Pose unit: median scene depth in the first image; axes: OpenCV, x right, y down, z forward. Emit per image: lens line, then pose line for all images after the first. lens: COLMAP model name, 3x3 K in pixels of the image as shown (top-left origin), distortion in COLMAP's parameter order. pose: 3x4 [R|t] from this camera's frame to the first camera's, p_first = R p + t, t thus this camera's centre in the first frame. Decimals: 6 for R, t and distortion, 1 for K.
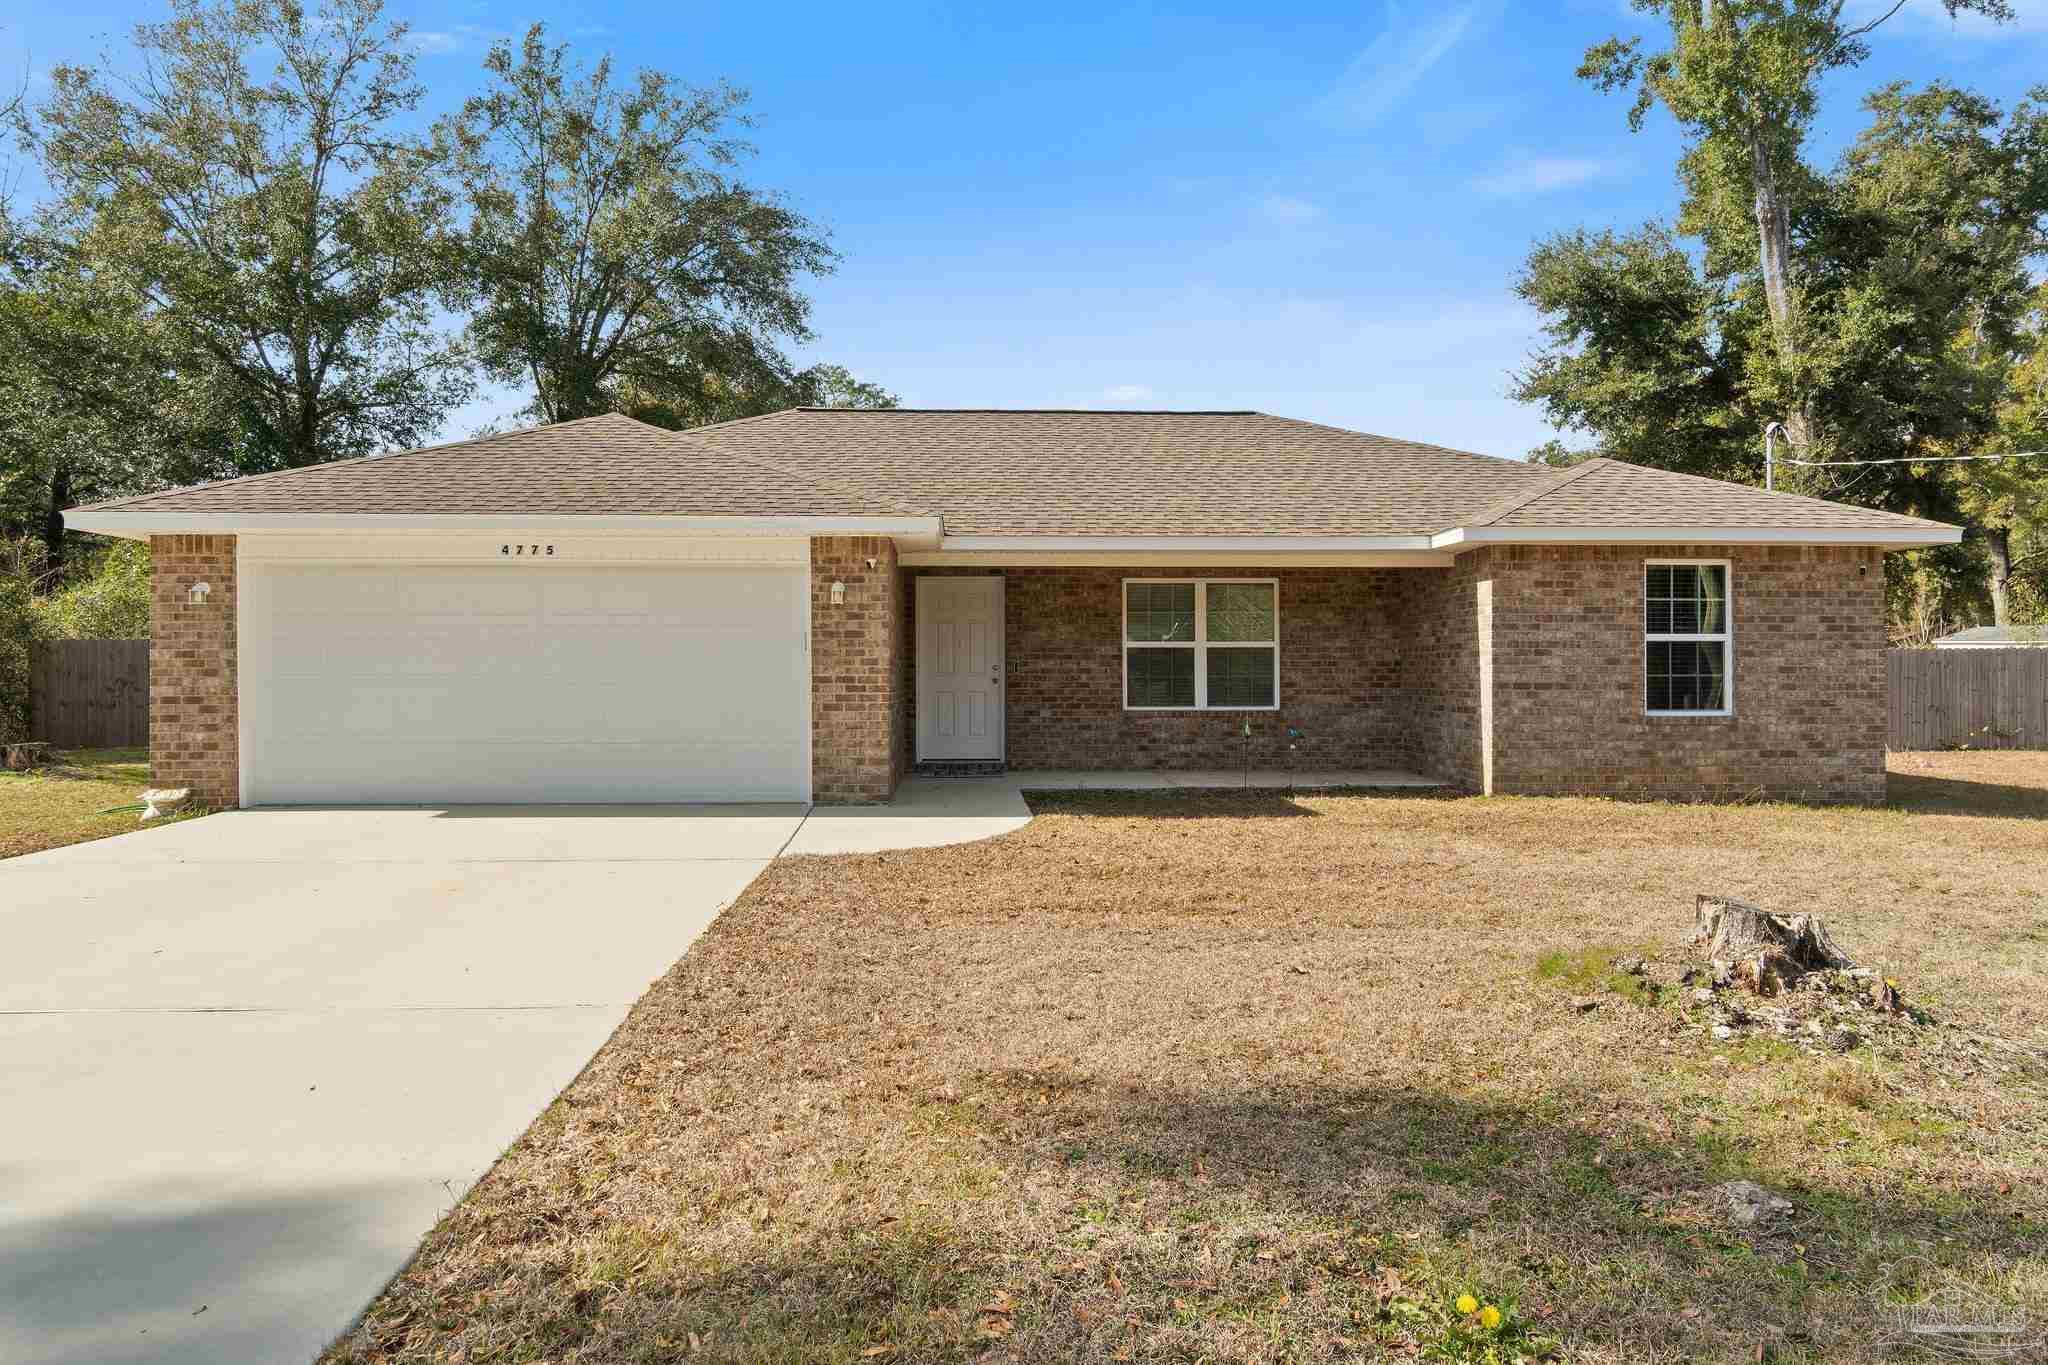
lens RADIAL K [[1394.3, 0, 1029.6], [0, 1394.3, 687.4], [0, 0, 1]] dist [-0.007101, -0.003611]
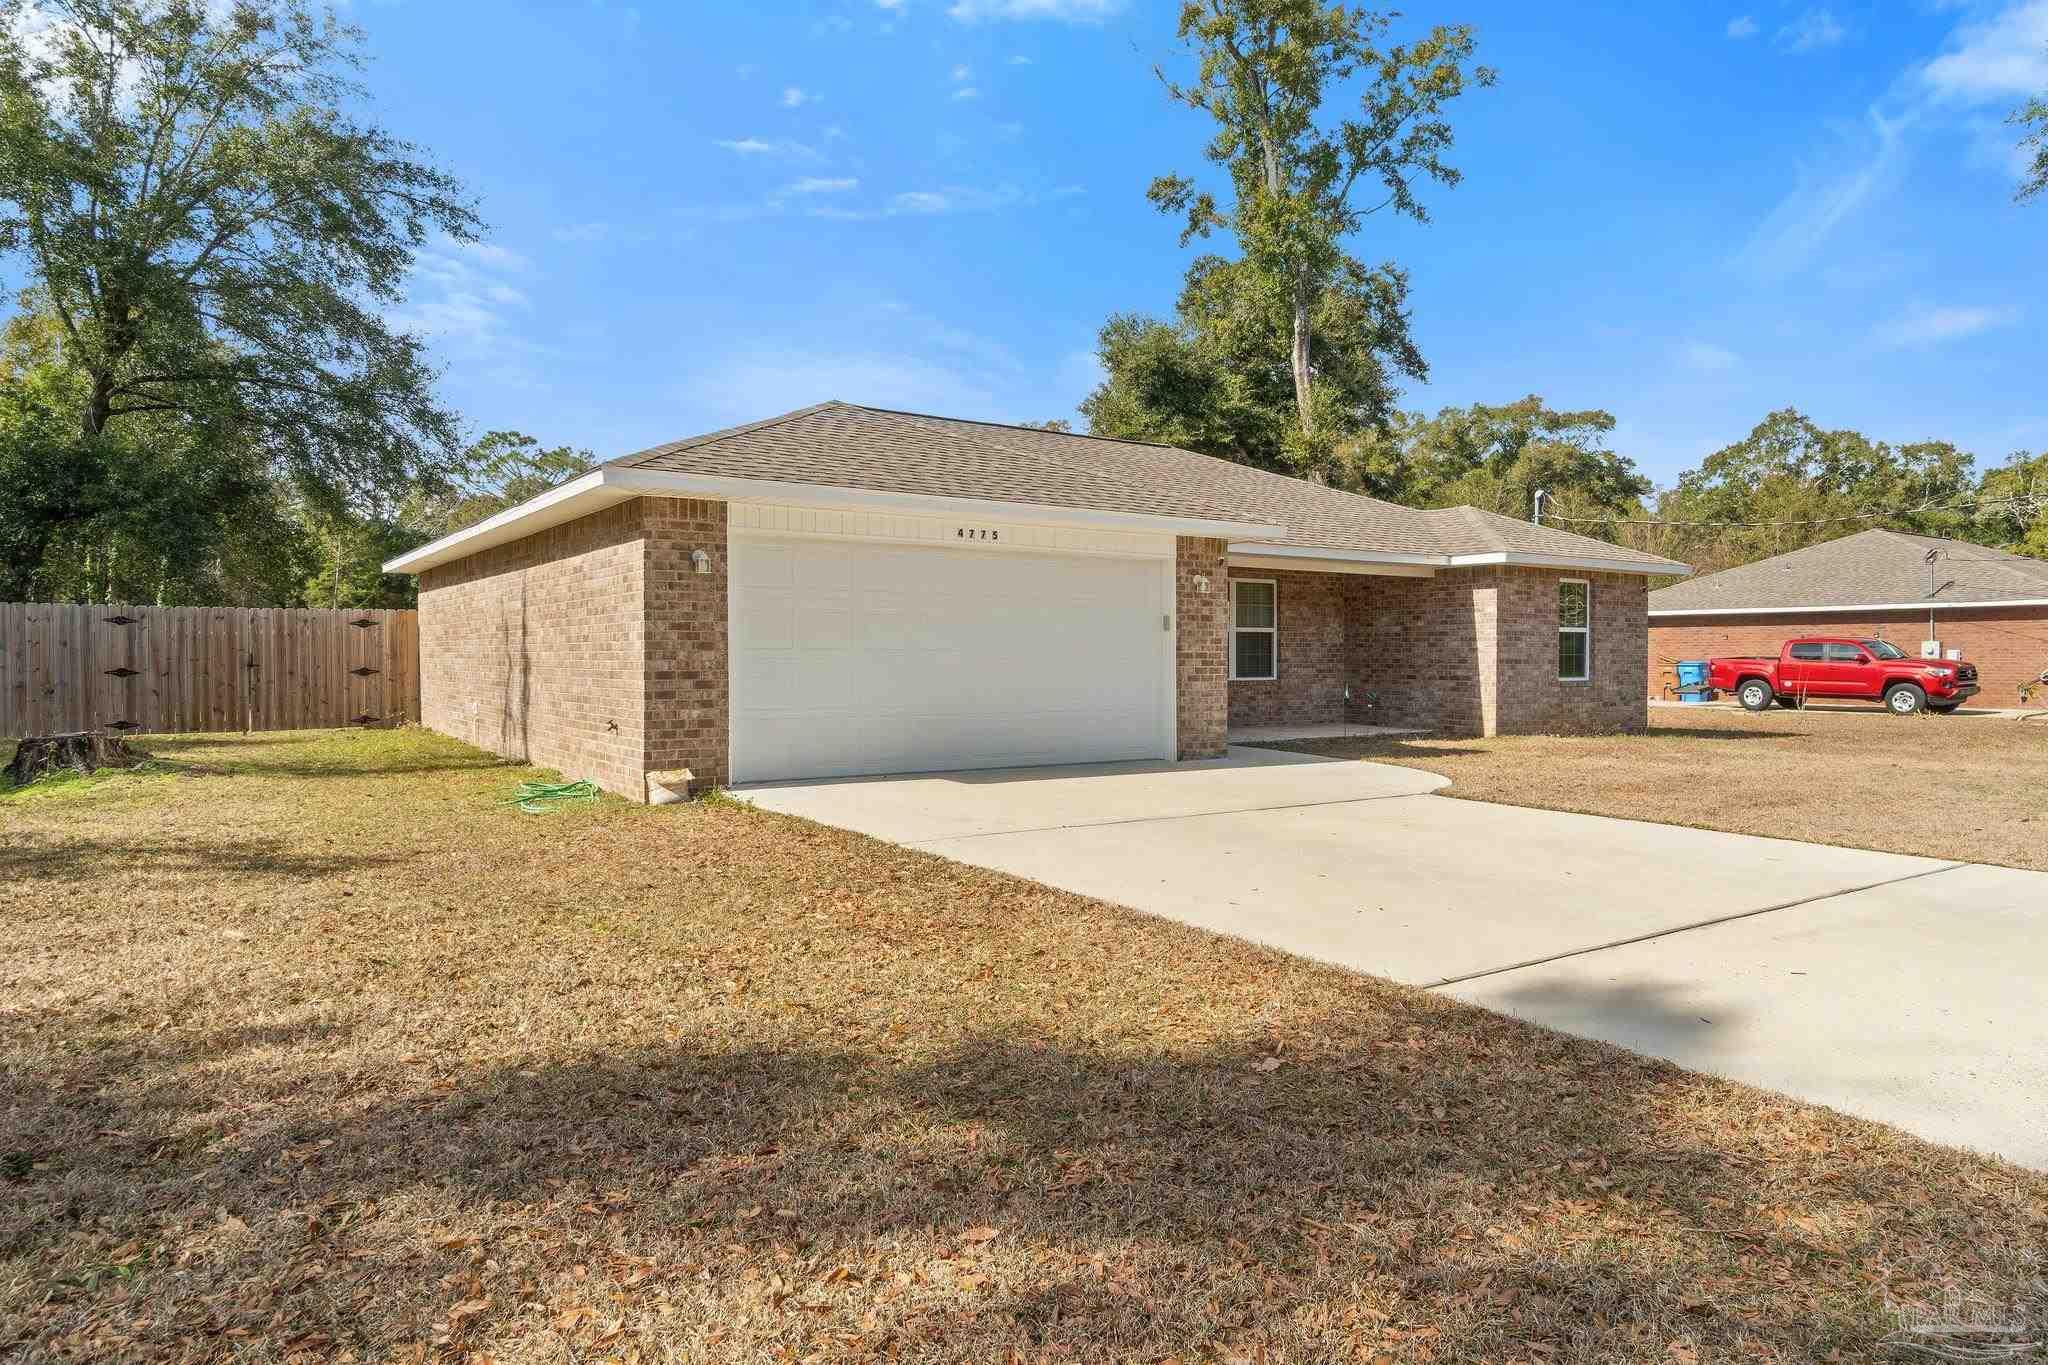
lens RADIAL K [[1248.4, 0, 1018.6], [0, 1248.4, 674.5], [0, 0, 1]] dist [-0.002373, 0.002082]
pose [[0.849125, -0.005077, 0.528168, -0.787123], [0.001740, 0.999975, 0.006816, 0.003230], [-0.528190, -0.004869, 0.849112, 0.150999]]
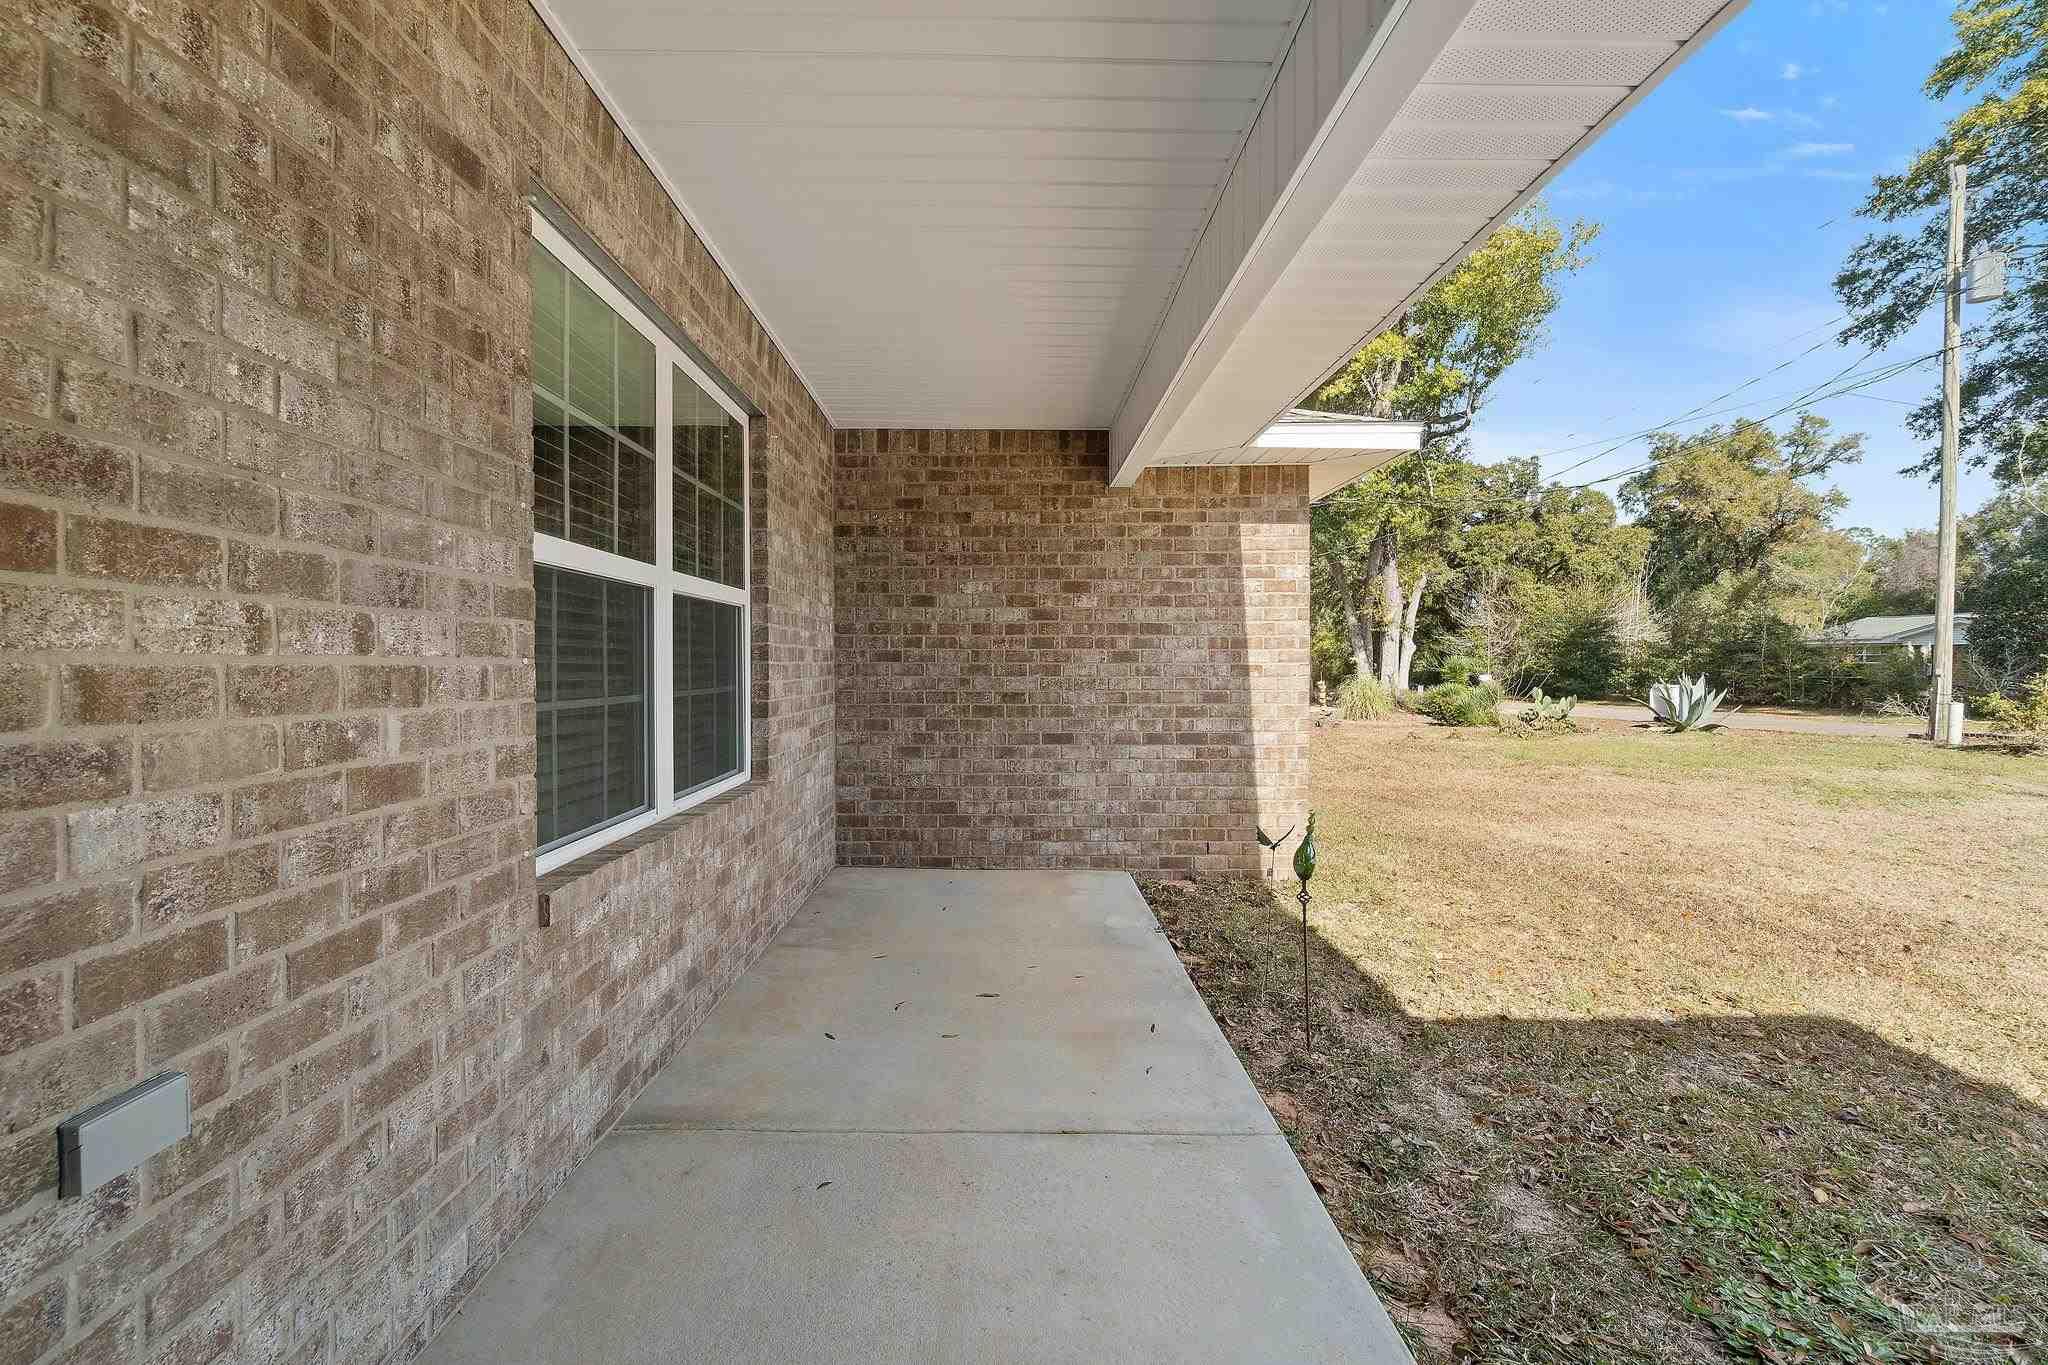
lens RADIAL K [[881.4, 0, 1022.3], [0, 881.4, 675.7], [0, 0, 1]] dist [-0.004105, 0.000497]
pose [[0.016531, -0.012674, 0.999783, -0.059082], [0.007809, 0.999891, 0.012546, -0.016078], [-0.999833, 0.007600, 0.016628, 1.117426]]
